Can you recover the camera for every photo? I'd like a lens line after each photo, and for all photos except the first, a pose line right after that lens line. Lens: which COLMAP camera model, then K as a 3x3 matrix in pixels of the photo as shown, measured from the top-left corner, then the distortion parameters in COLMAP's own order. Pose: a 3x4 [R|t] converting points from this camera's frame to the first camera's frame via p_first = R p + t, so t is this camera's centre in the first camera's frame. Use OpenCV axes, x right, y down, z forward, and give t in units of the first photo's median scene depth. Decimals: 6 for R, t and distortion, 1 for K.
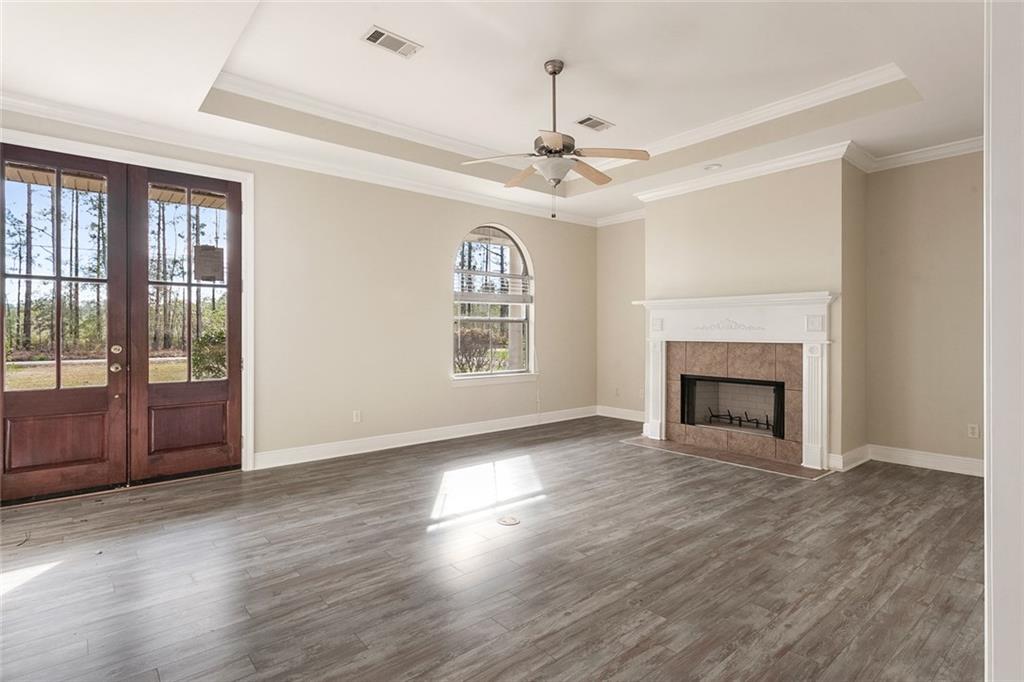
lens RADIAL K [[520.3, 0, 512.0], [0, 520.3, 328.6], [0, 0, 1]] dist [0.000382, 0.000027]
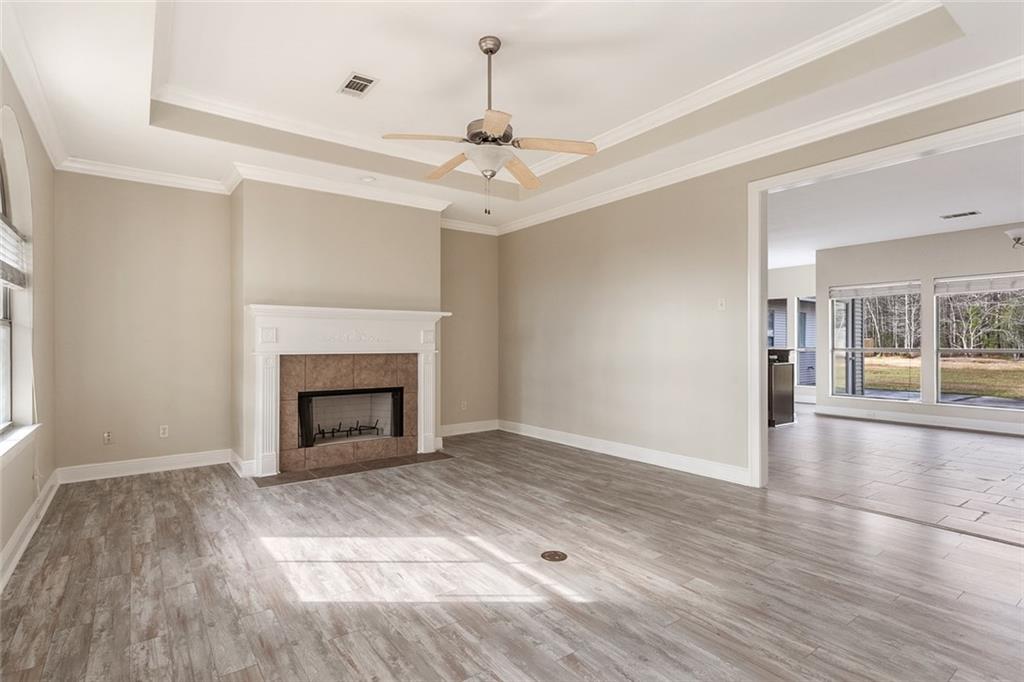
lens RADIAL K [[504.0, 0, 512.0], [0, 504.0, 341.0], [0, 0, 1]] dist [0.003047, 0.000545]
pose [[0.067060, 0.005348, 0.997735, -0.734909], [-0.002861, 0.999983, -0.005168, 0.006788], [-0.997745, -0.002508, 0.067075, 0.858265]]
